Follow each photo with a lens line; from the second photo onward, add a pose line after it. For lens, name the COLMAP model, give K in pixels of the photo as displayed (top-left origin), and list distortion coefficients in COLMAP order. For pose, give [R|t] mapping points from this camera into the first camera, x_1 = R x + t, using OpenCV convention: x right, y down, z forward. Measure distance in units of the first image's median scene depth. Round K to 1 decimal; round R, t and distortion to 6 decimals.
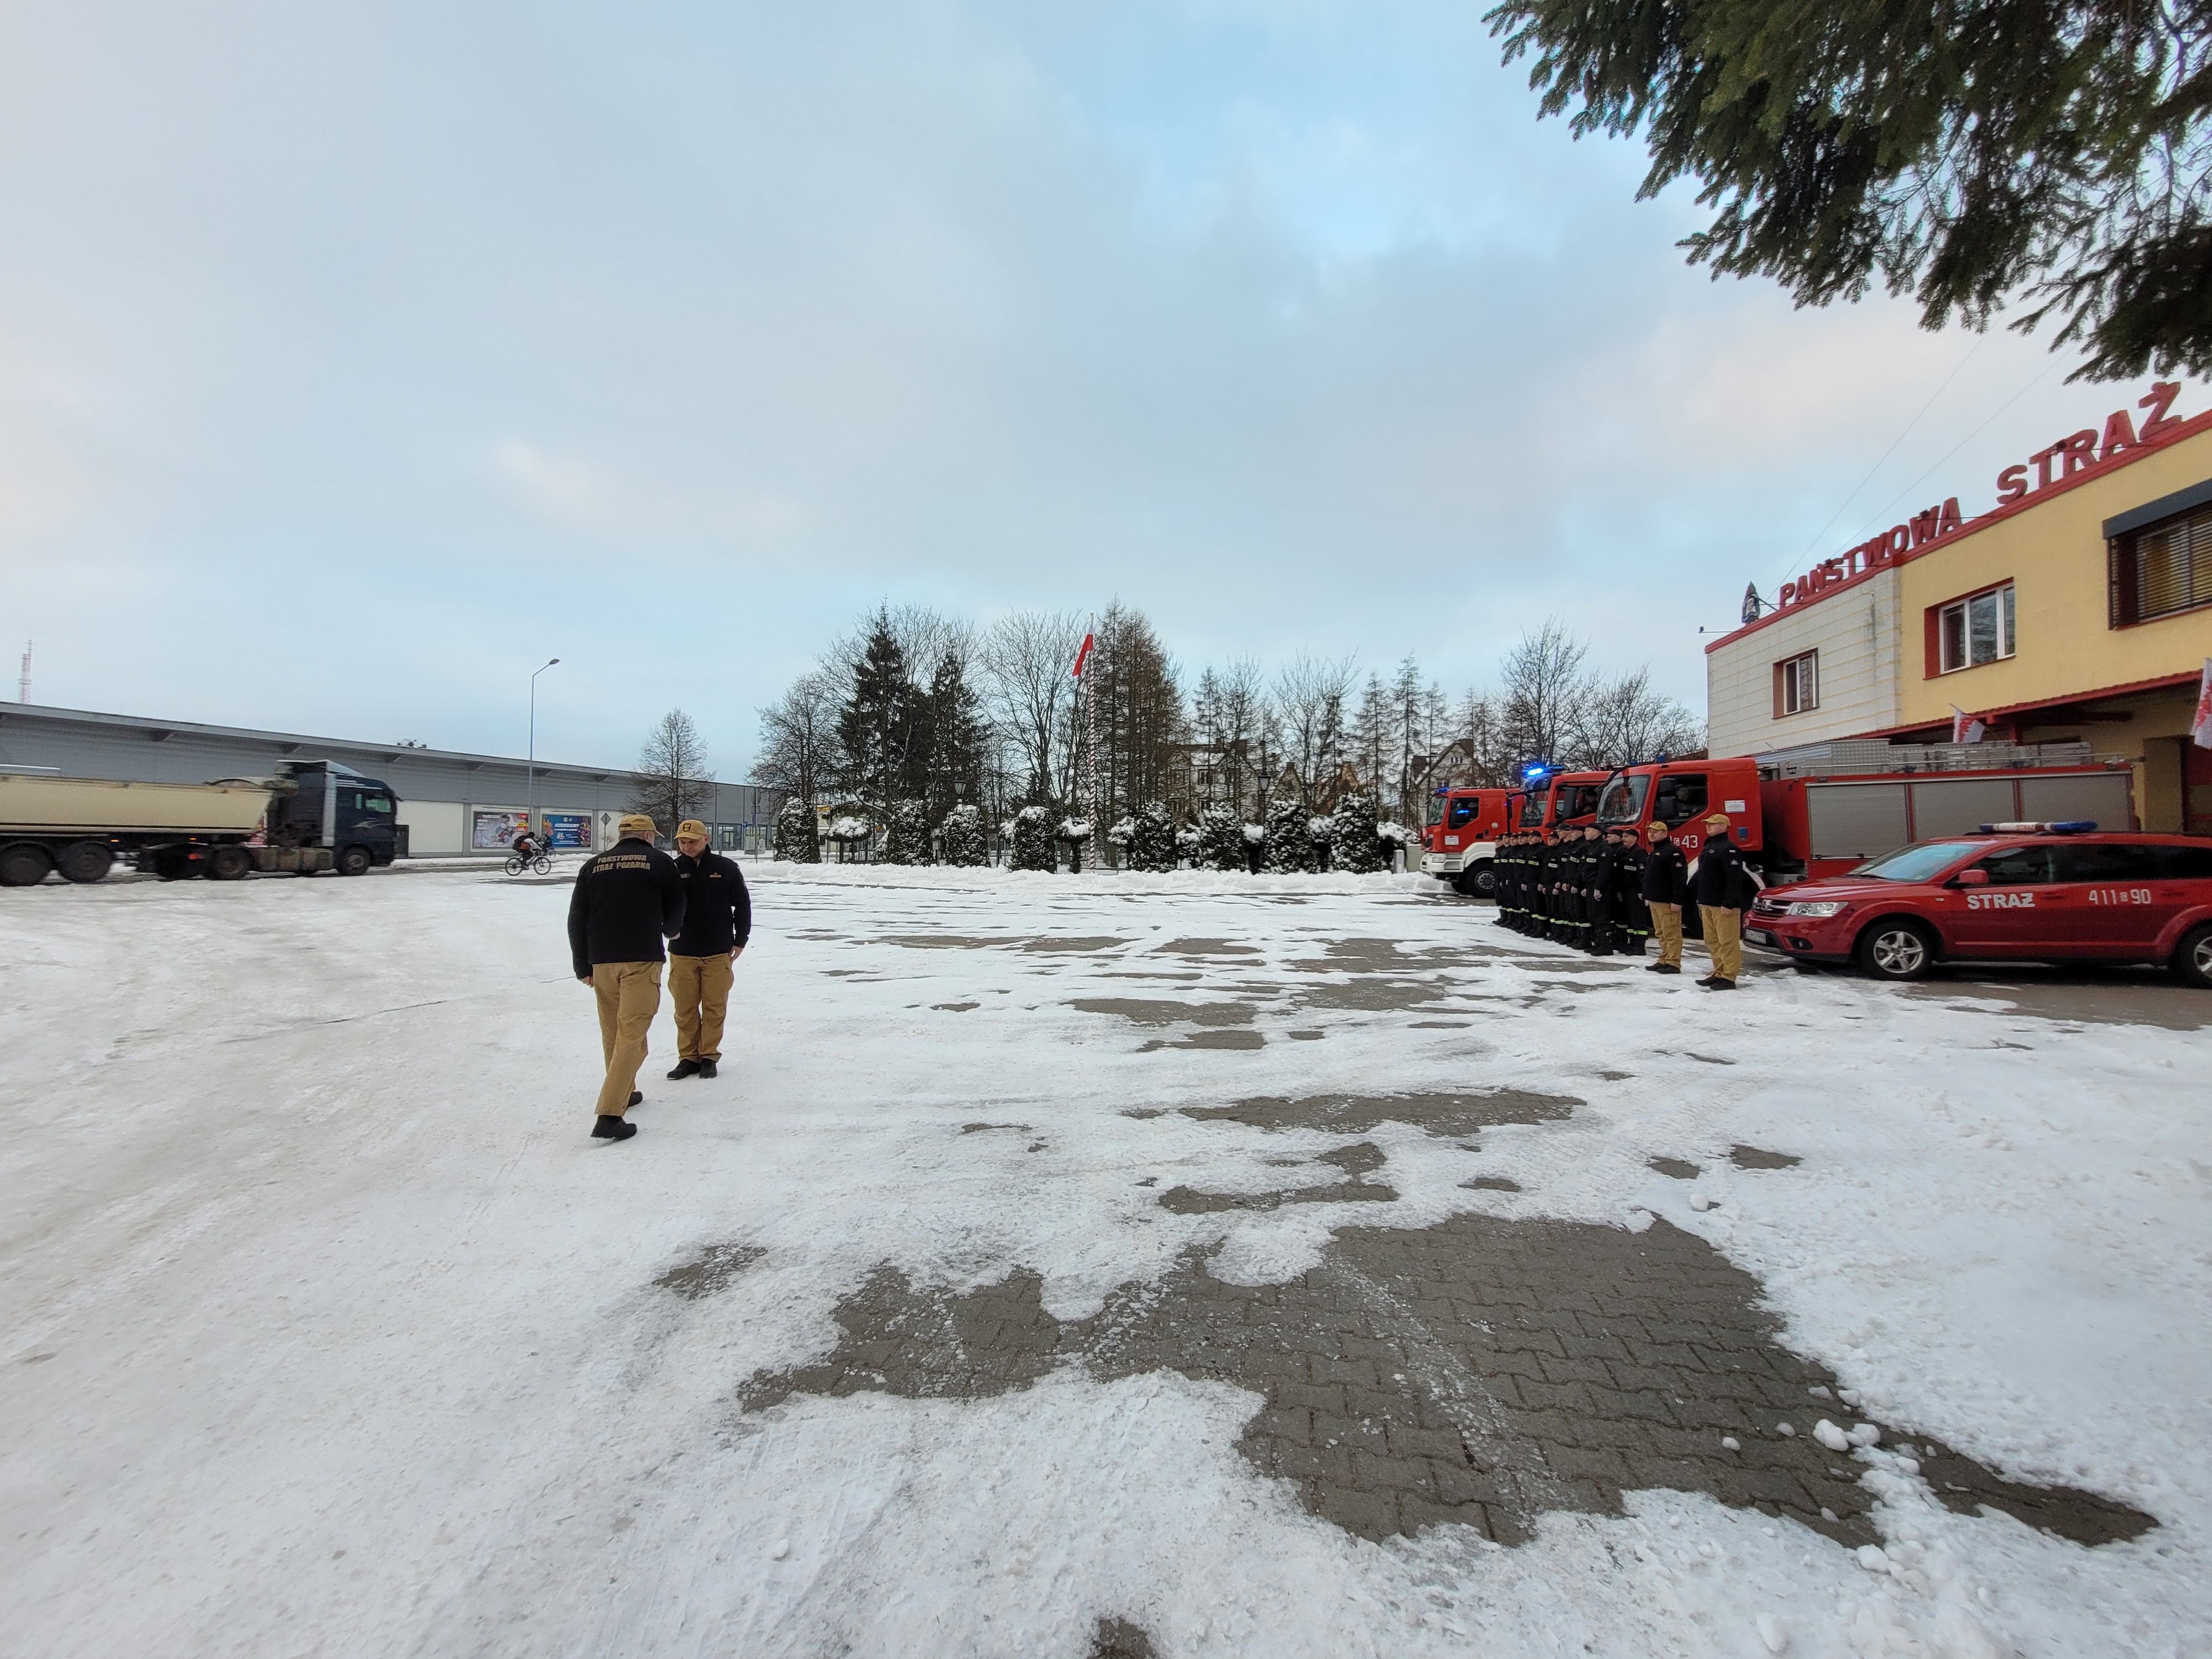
lens RADIAL K [[880.7, 0, 1095.6], [0, 880.7, 820.6], [0, 0, 1]] dist [0.012299, 0.000083]
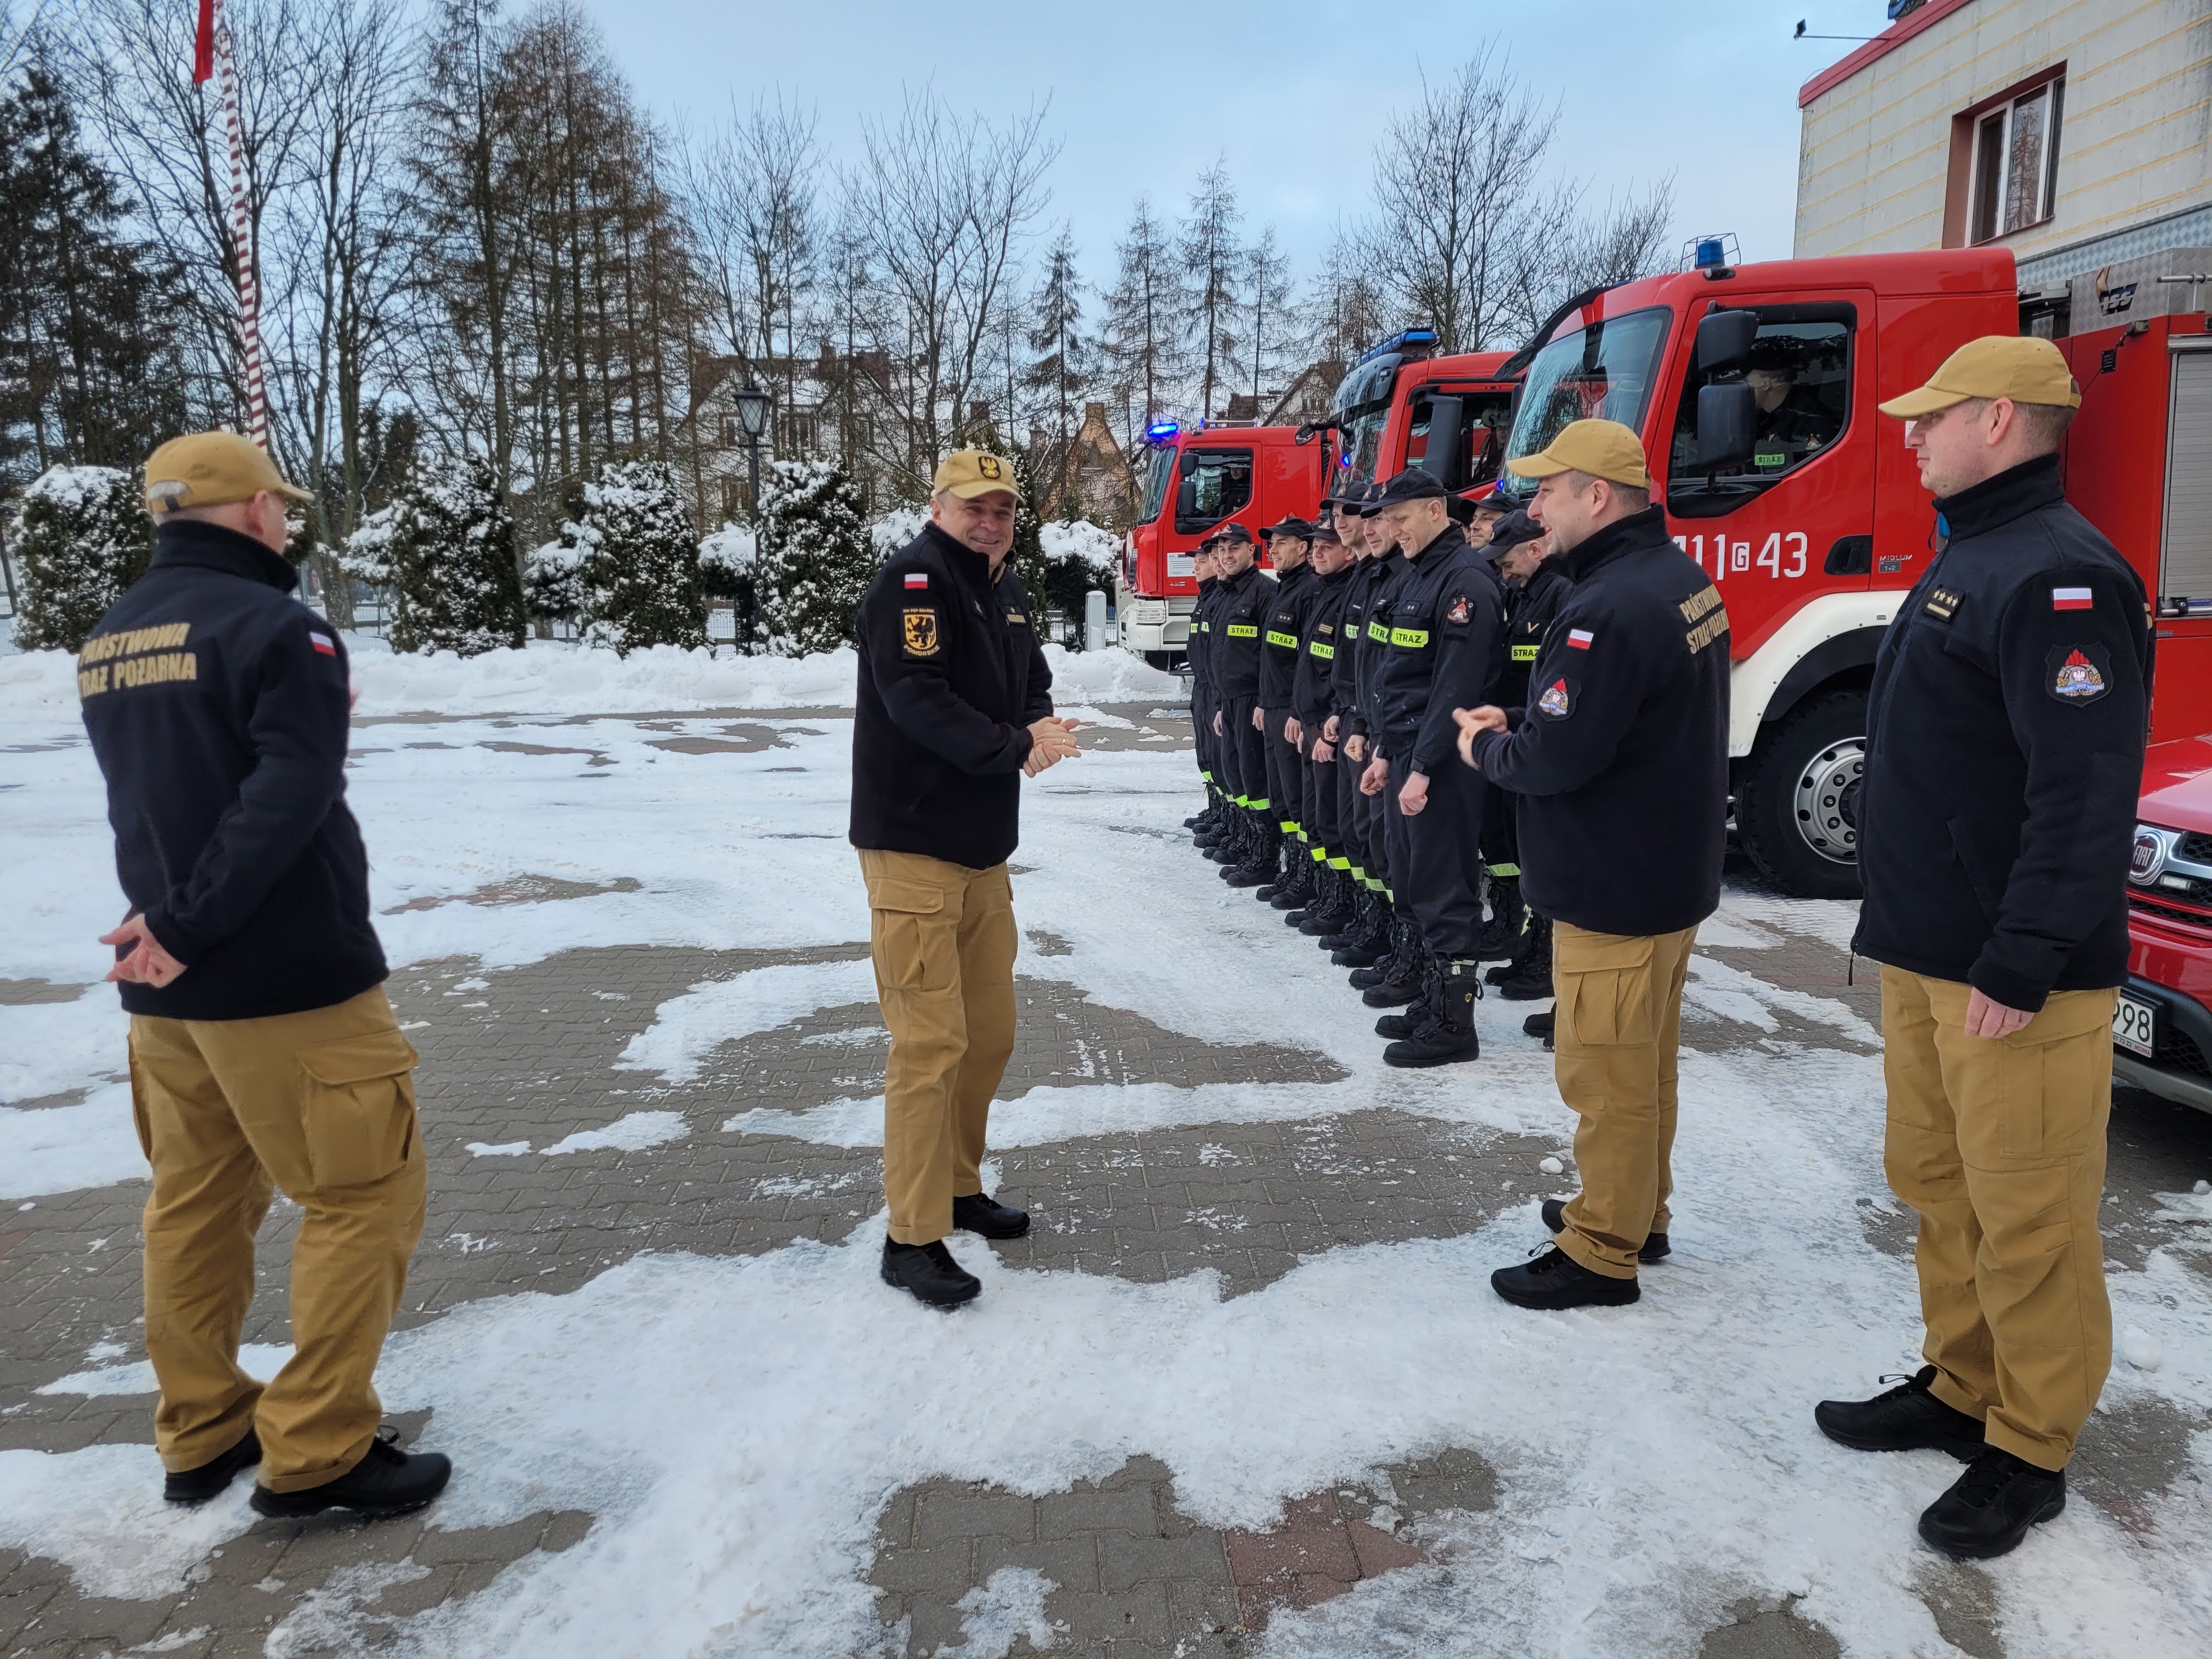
lens RADIAL K [[1673.2, 0, 1106.7], [0, 1673.2, 835.6], [0, 0, 1]] dist [0.014771, 0.000552]
pose [[0.969178, -0.038086, 0.243401, 0.156923], [-0.005452, 0.984420, 0.175747, 0.008415], [-0.246302, -0.171657, 0.953871, 0.250477]]
